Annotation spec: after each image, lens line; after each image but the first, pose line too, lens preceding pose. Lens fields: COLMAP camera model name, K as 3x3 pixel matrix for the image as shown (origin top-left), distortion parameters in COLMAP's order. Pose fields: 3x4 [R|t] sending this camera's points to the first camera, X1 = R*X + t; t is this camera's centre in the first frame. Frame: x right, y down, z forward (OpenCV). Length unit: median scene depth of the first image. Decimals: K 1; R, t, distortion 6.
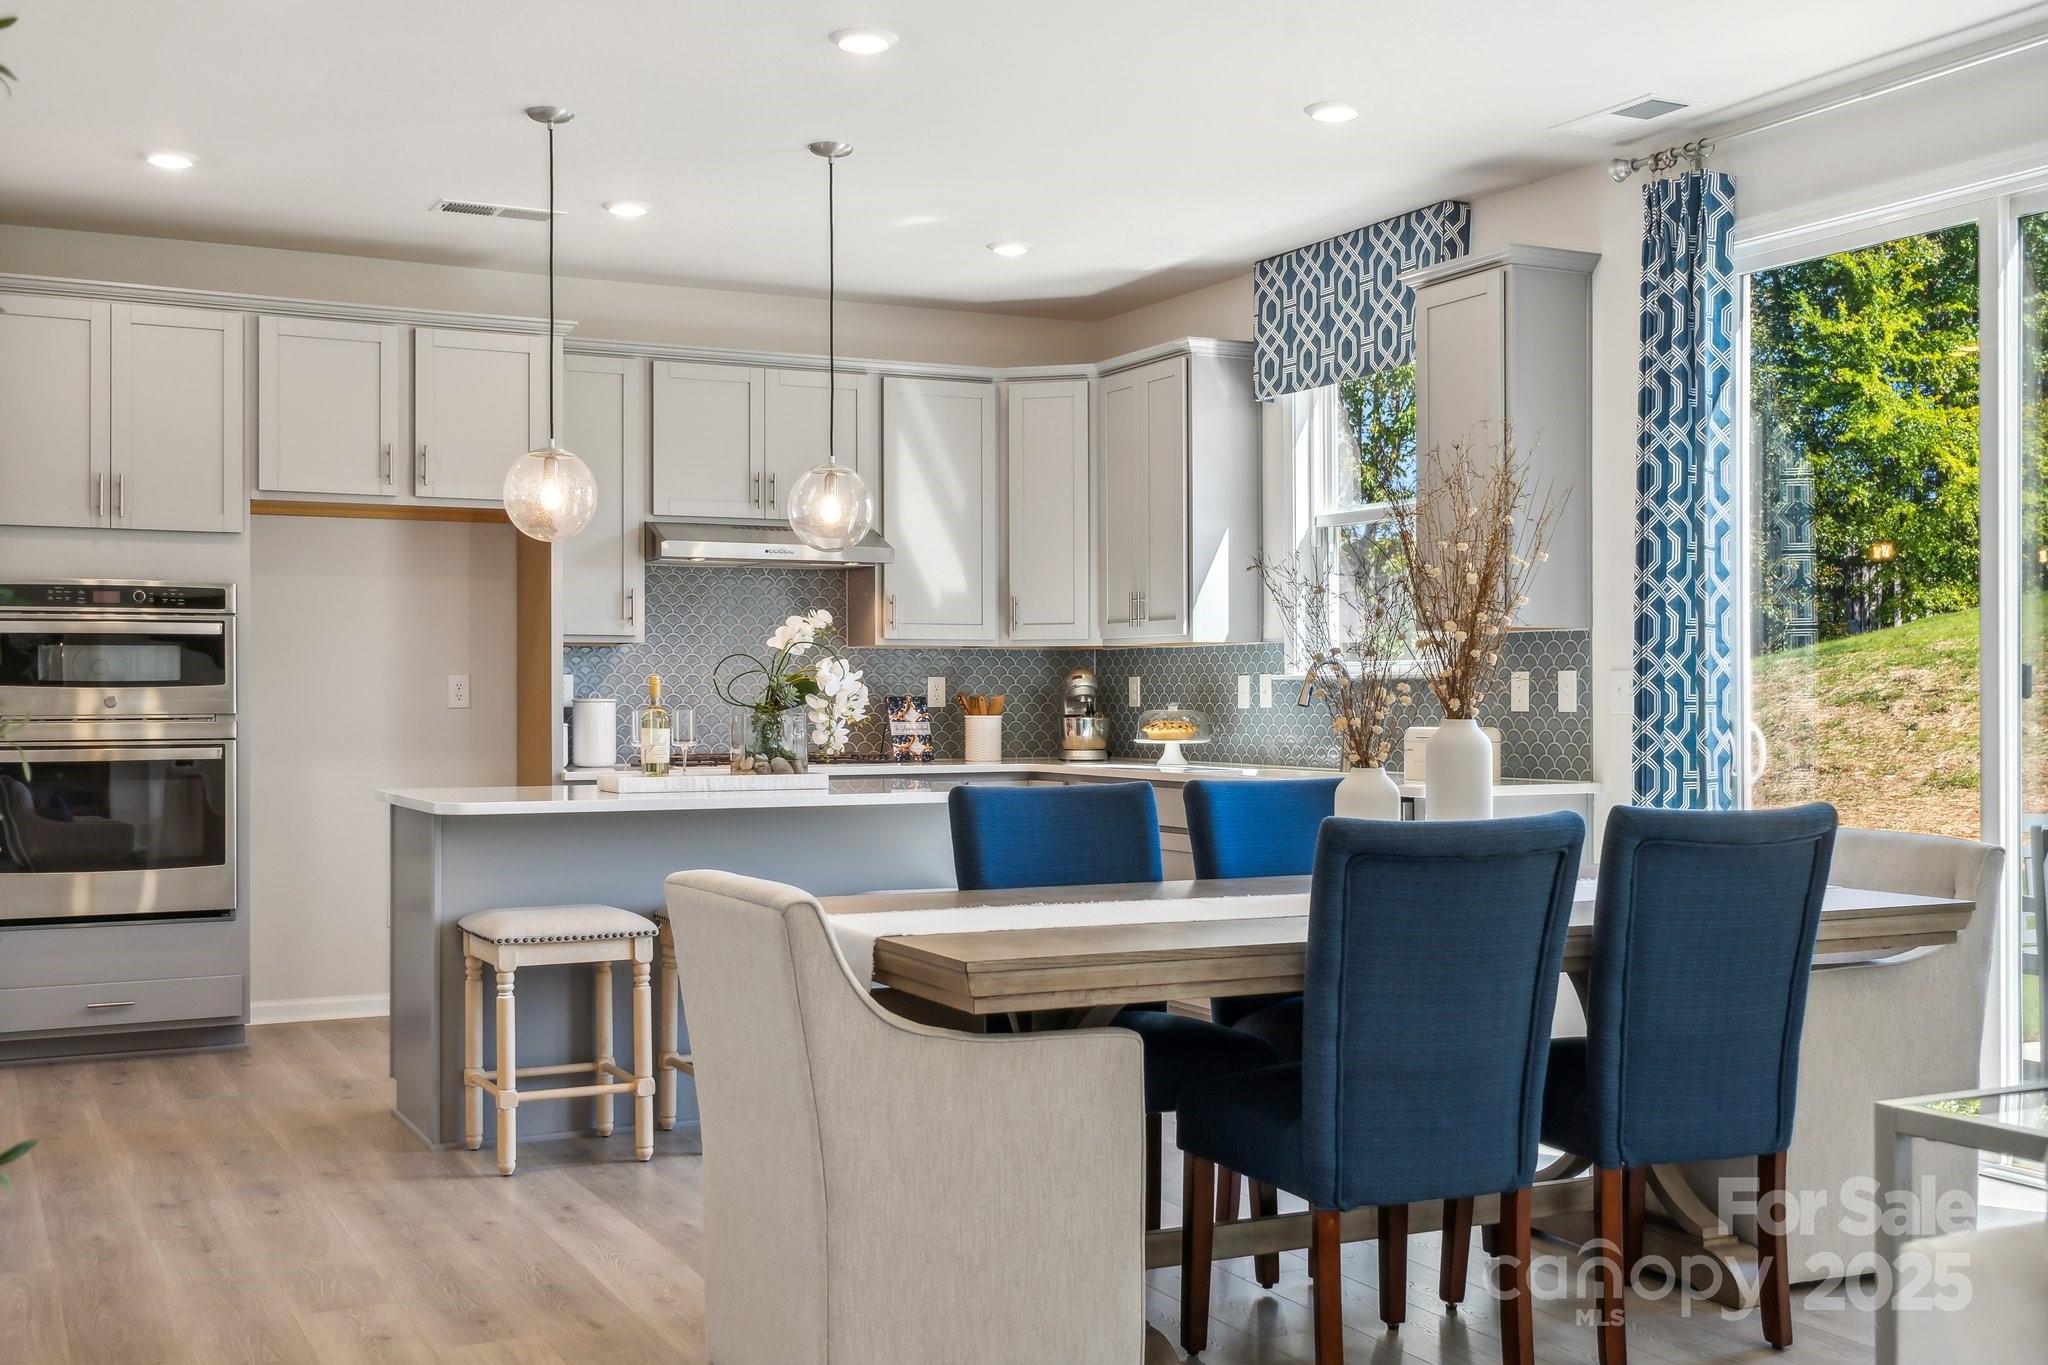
lens RADIAL K [[2138.2, 0, 1023.4], [0, 2138.2, 685.3], [0, 0, 1]] dist [-0.001782, 0.000000]
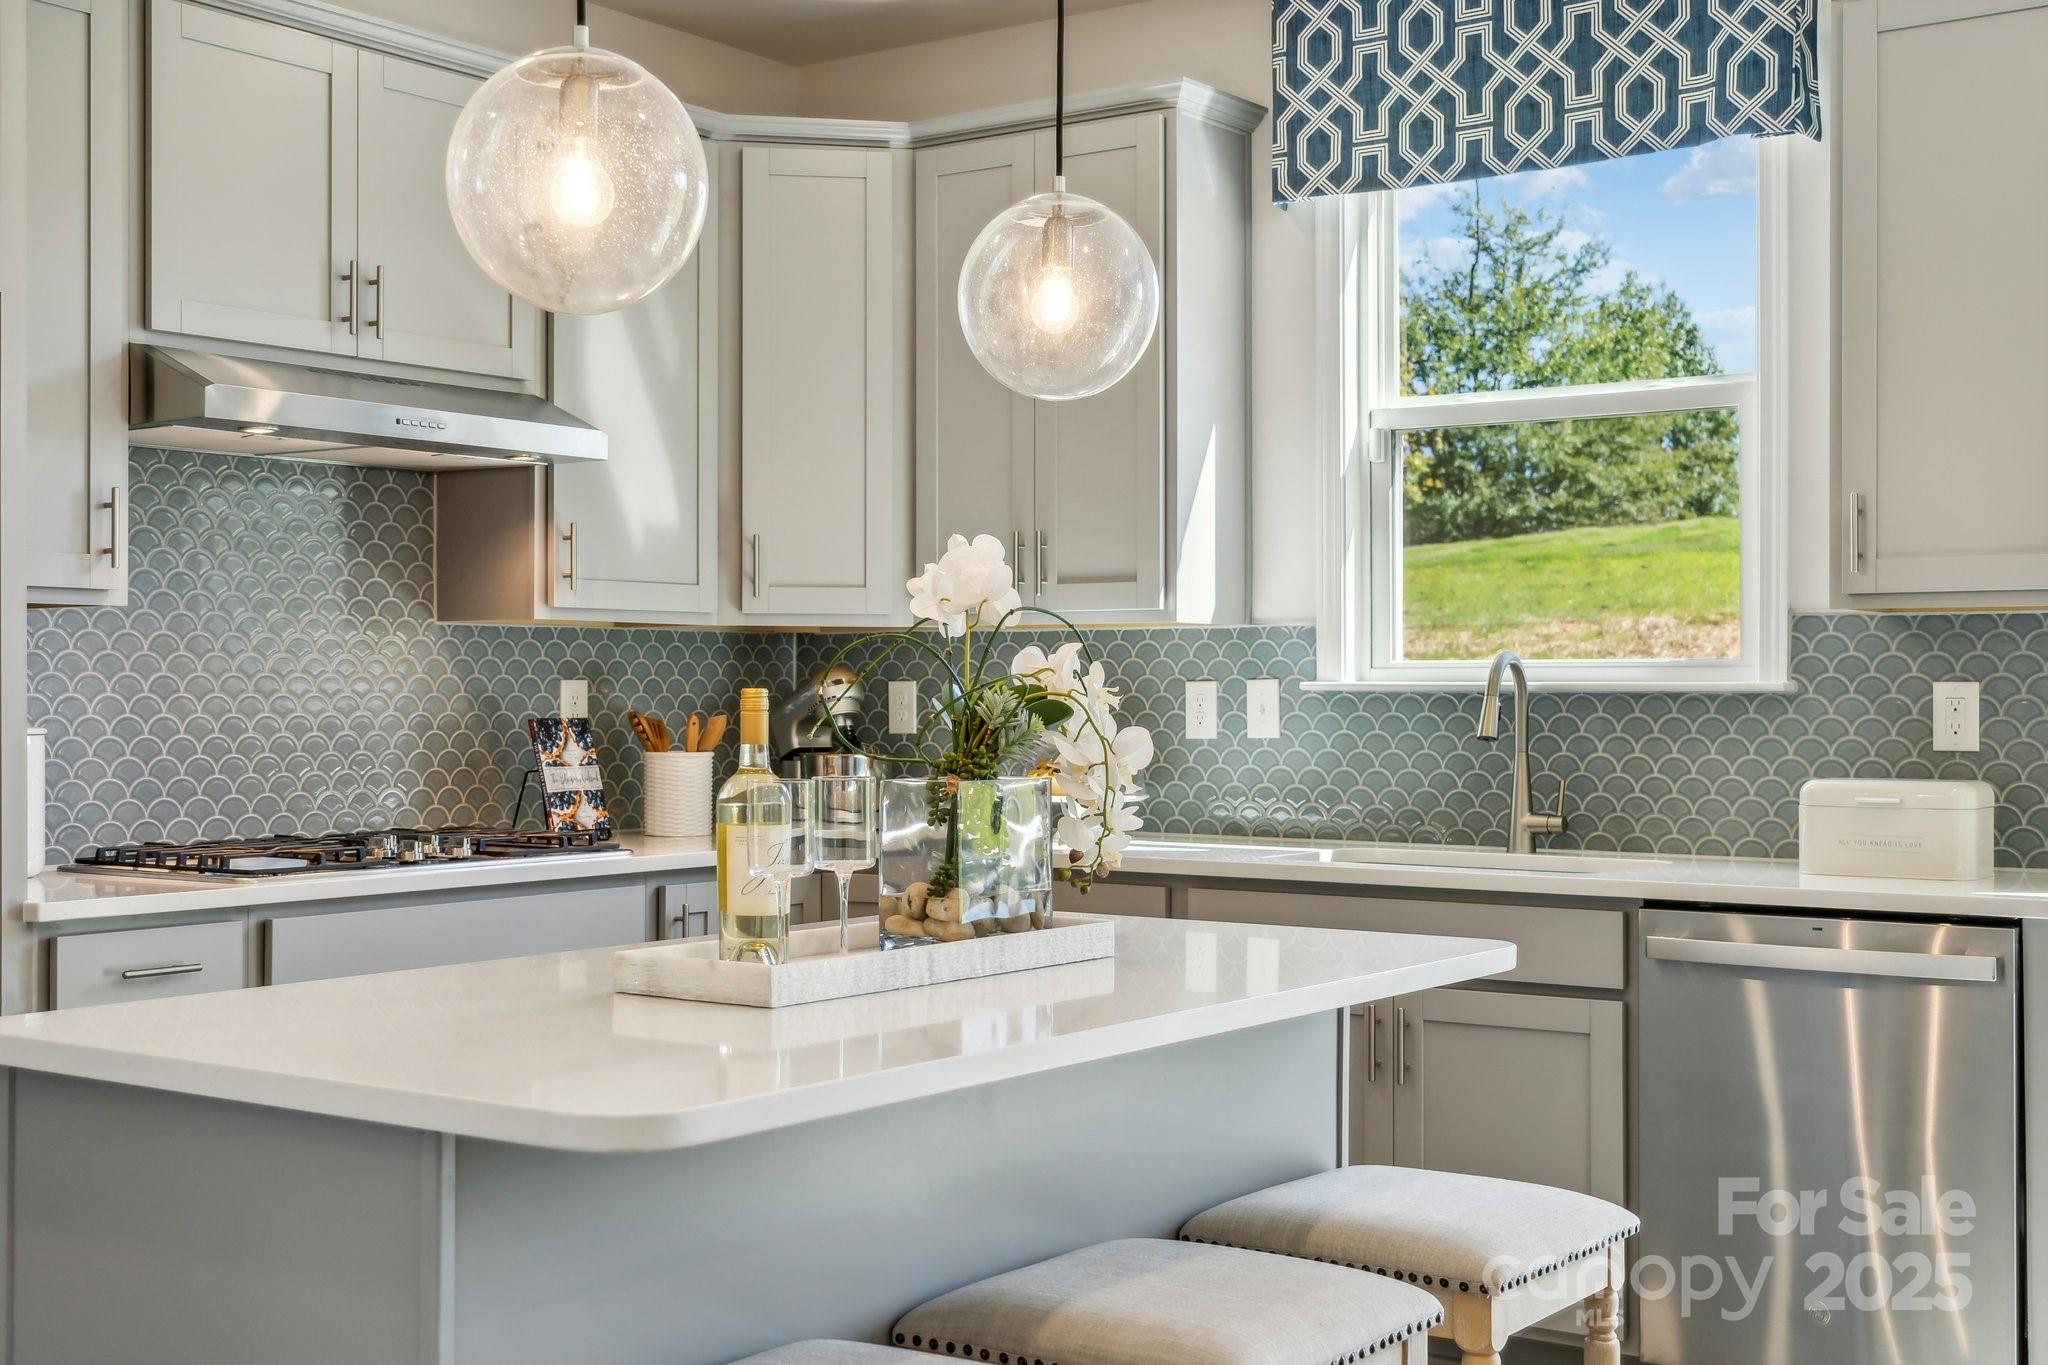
lens RADIAL K [[2462.4, 0, 1024.8], [0, 2462.4, 682.2], [0, 0, 1]] dist [-0.007883, 0.000000]
pose [[0.884670, 0.003824, 0.466202, -0.253354], [-0.003967, 0.999992, -0.000675, -0.003887], [-0.466201, -0.001252, 0.884678, 0.439289]]
